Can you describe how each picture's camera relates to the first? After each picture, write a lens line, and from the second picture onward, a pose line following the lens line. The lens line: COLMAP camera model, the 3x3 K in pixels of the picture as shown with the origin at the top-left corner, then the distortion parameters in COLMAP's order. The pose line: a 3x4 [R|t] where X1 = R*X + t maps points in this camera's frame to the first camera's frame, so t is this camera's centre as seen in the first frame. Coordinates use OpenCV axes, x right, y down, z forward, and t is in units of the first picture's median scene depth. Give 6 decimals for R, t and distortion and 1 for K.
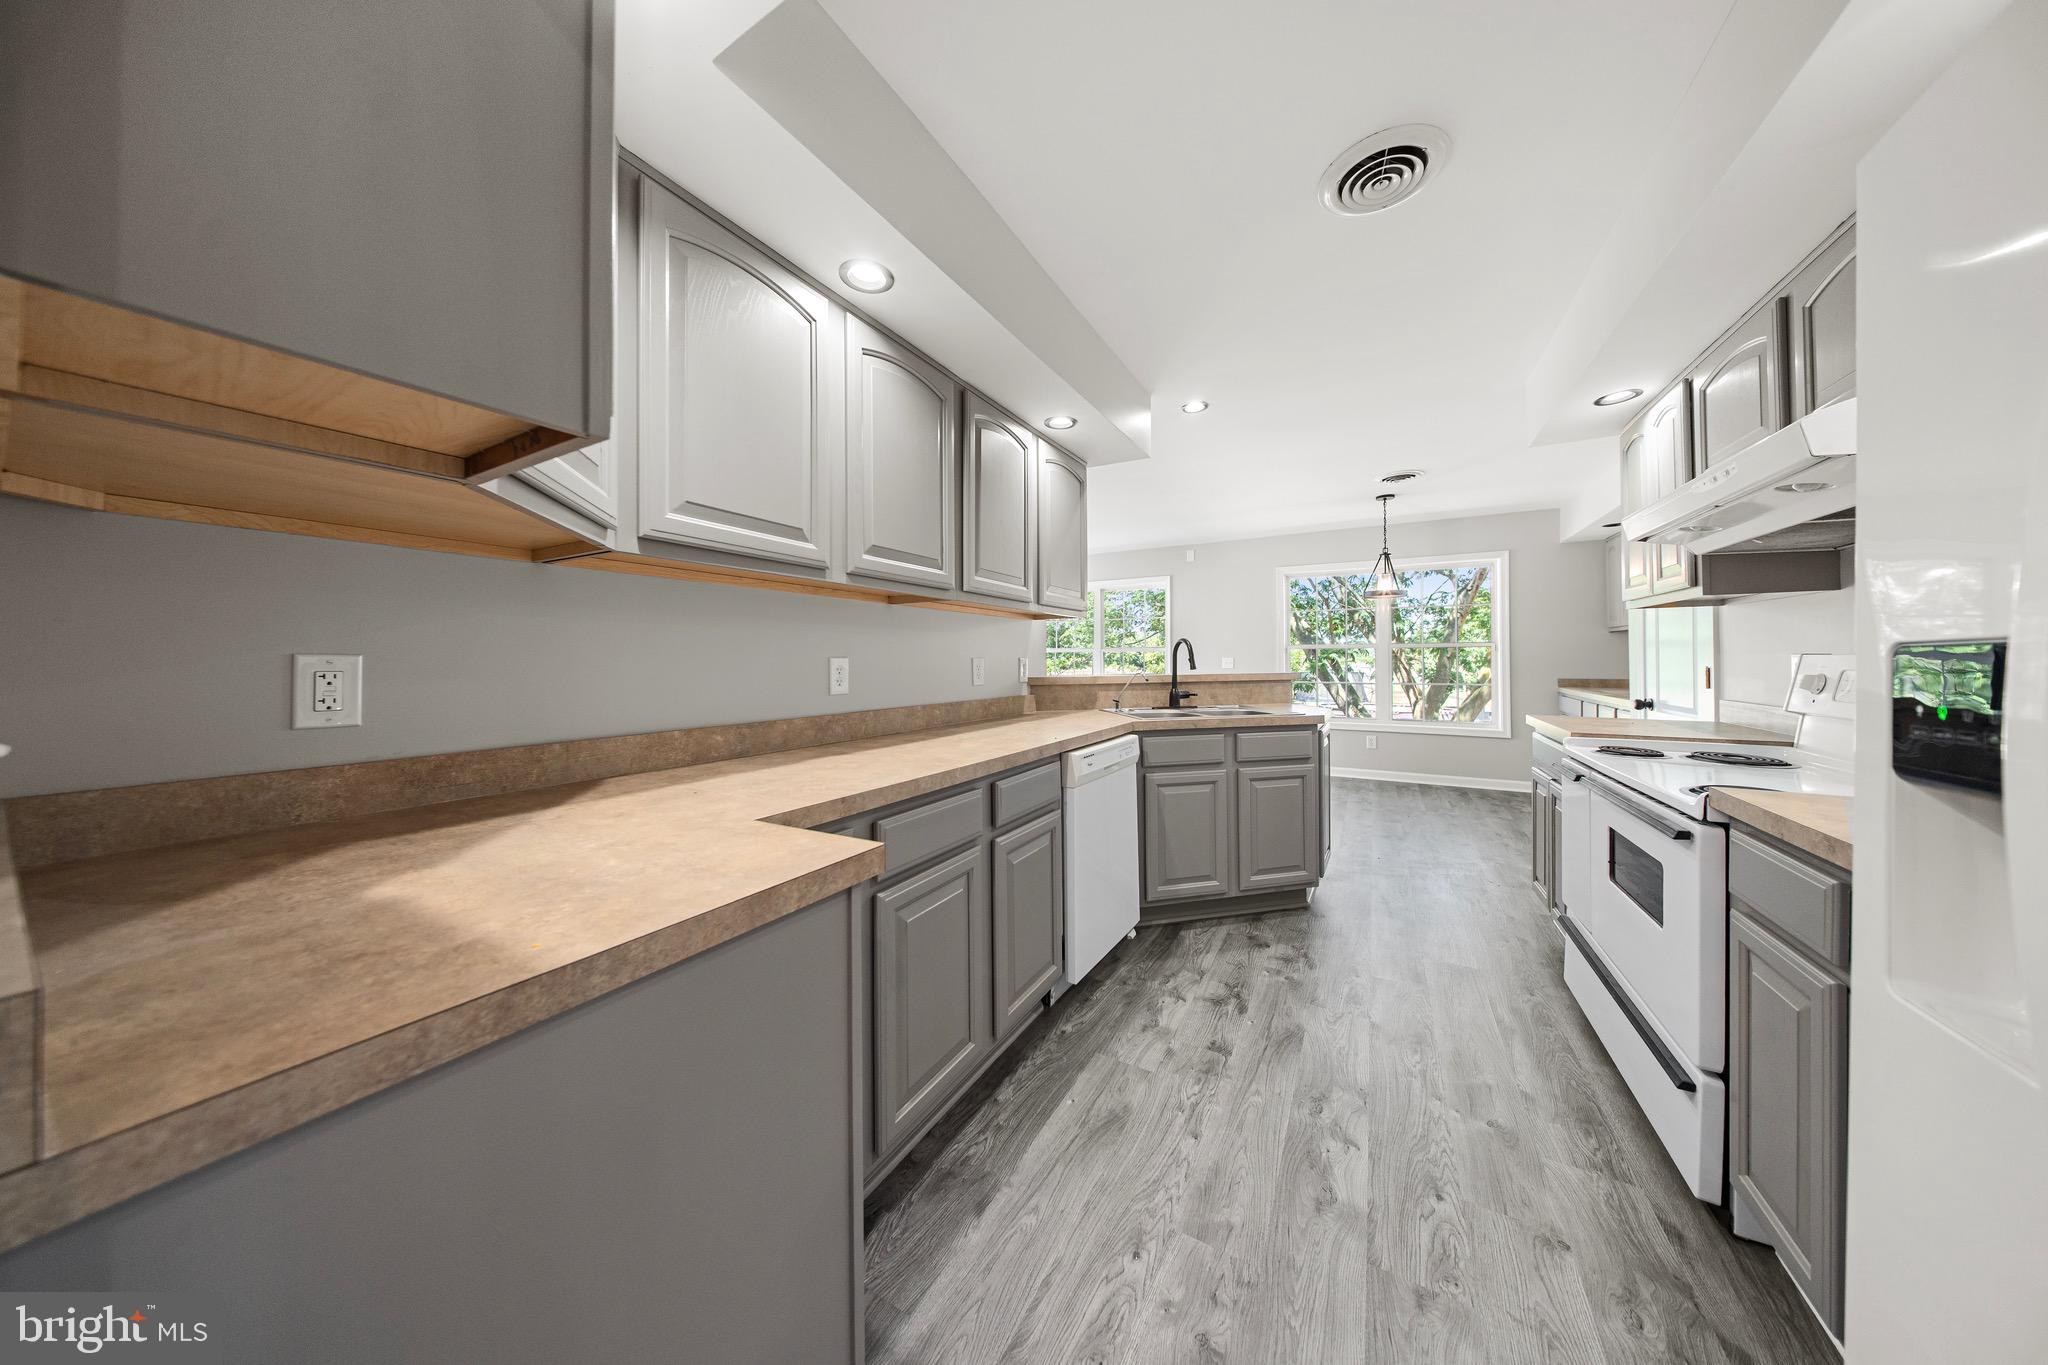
lens RADIAL K [[605.1, 0, 1022.0], [0, 605.1, 661.9], [0, 0, 1]] dist [-0.007220, -0.000100]
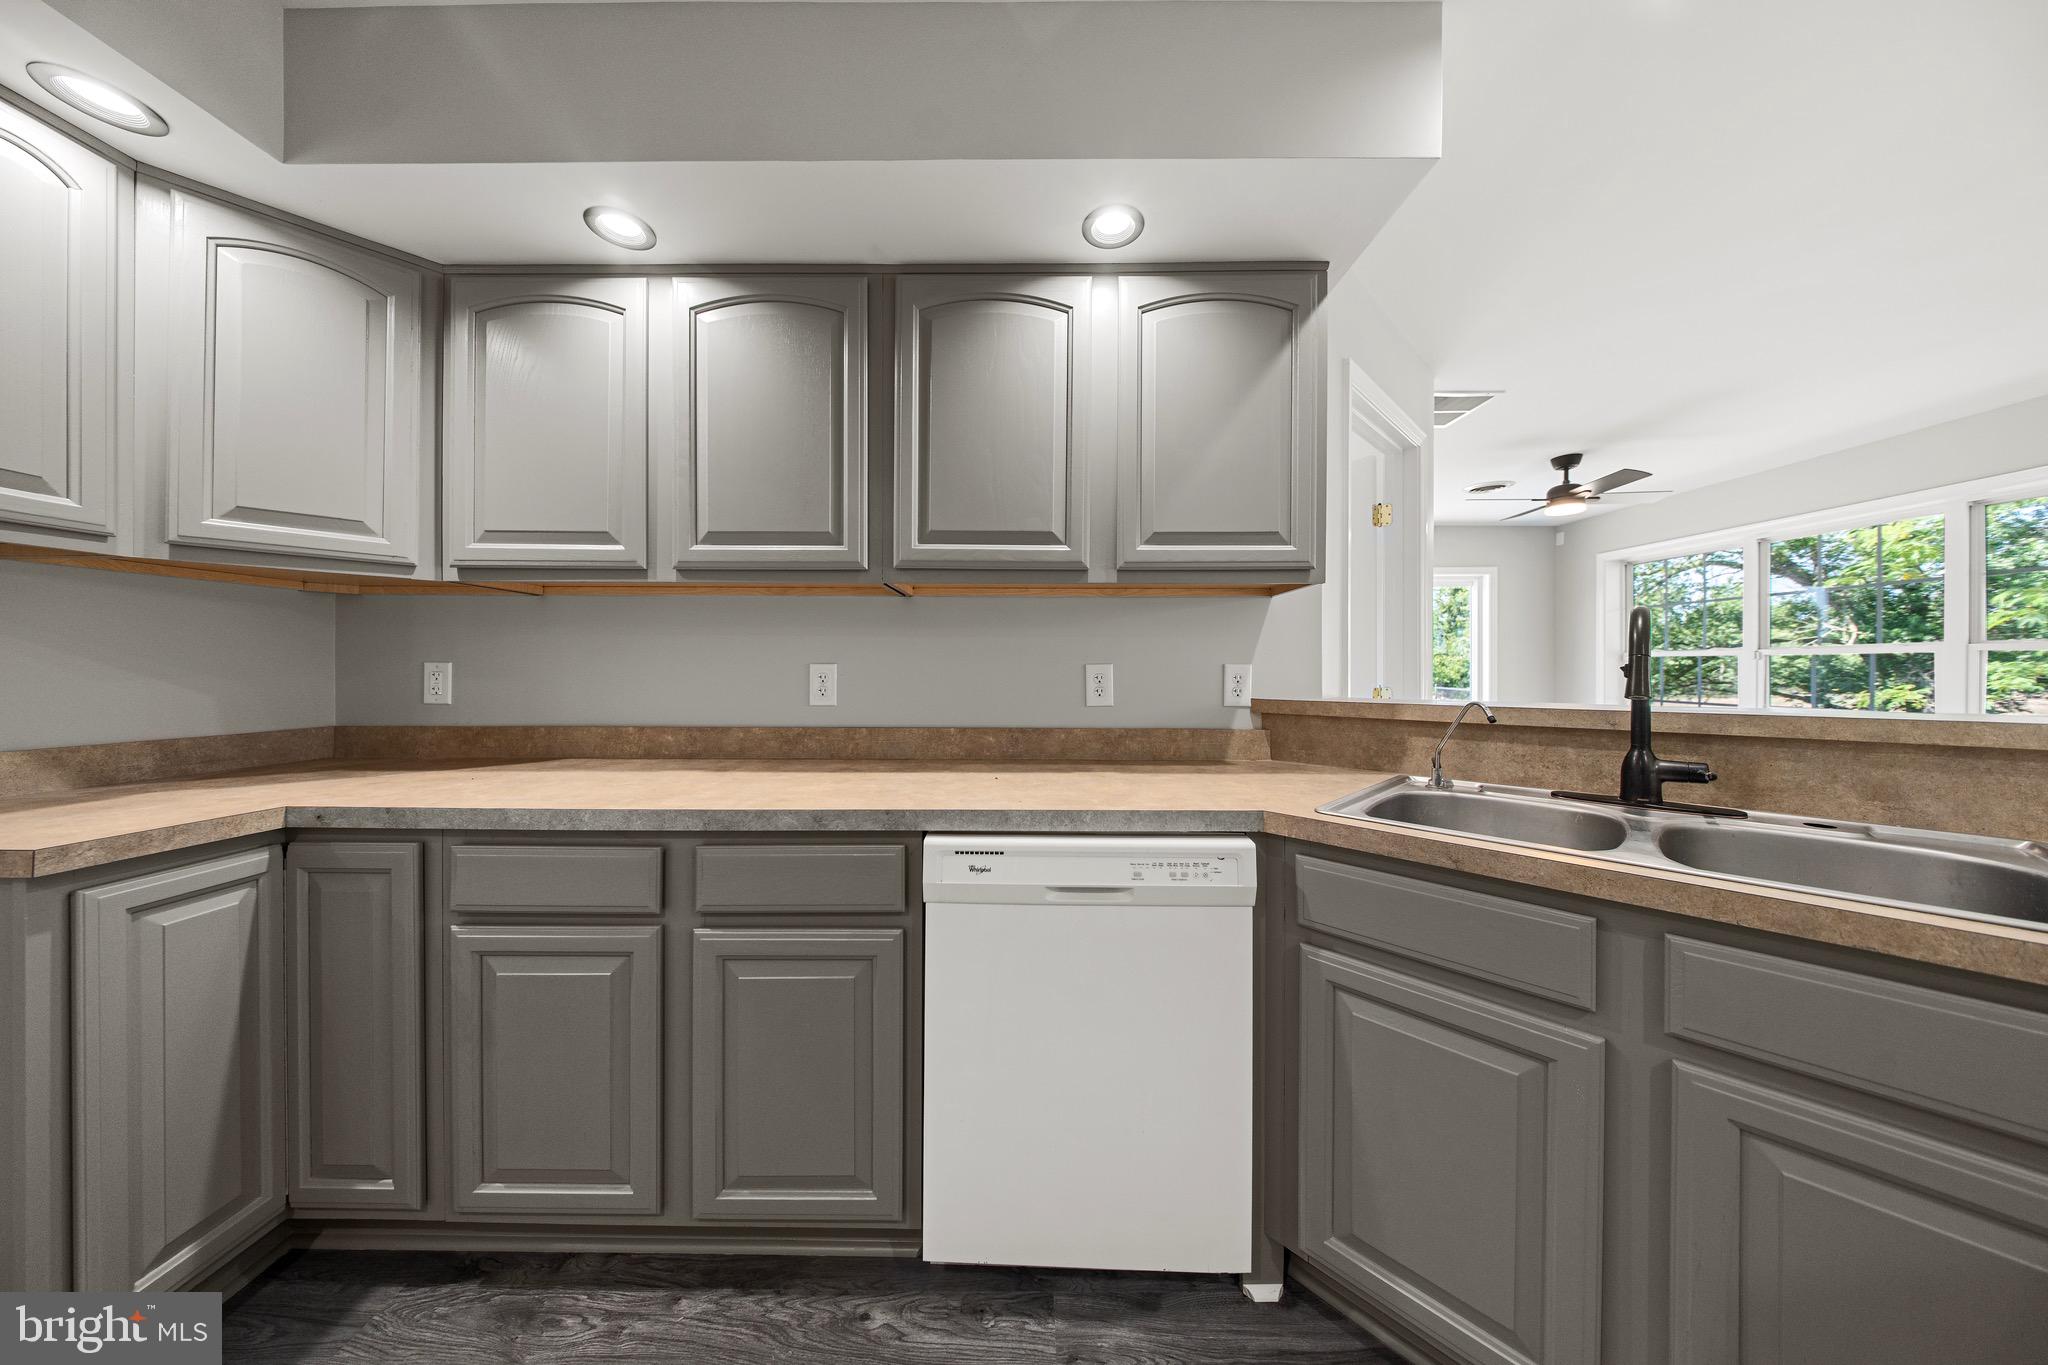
lens RADIAL K [[617.0, 0, 1024.5], [0, 617.0, 670.5], [0, 0, 1]] dist [-0.004080, -0.000103]
pose [[0.494505, 0.012323, -0.869087, 0.667192], [-0.005749, 0.999924, 0.010907, -0.008847], [0.869156, -0.000398, 0.494538, 0.874190]]
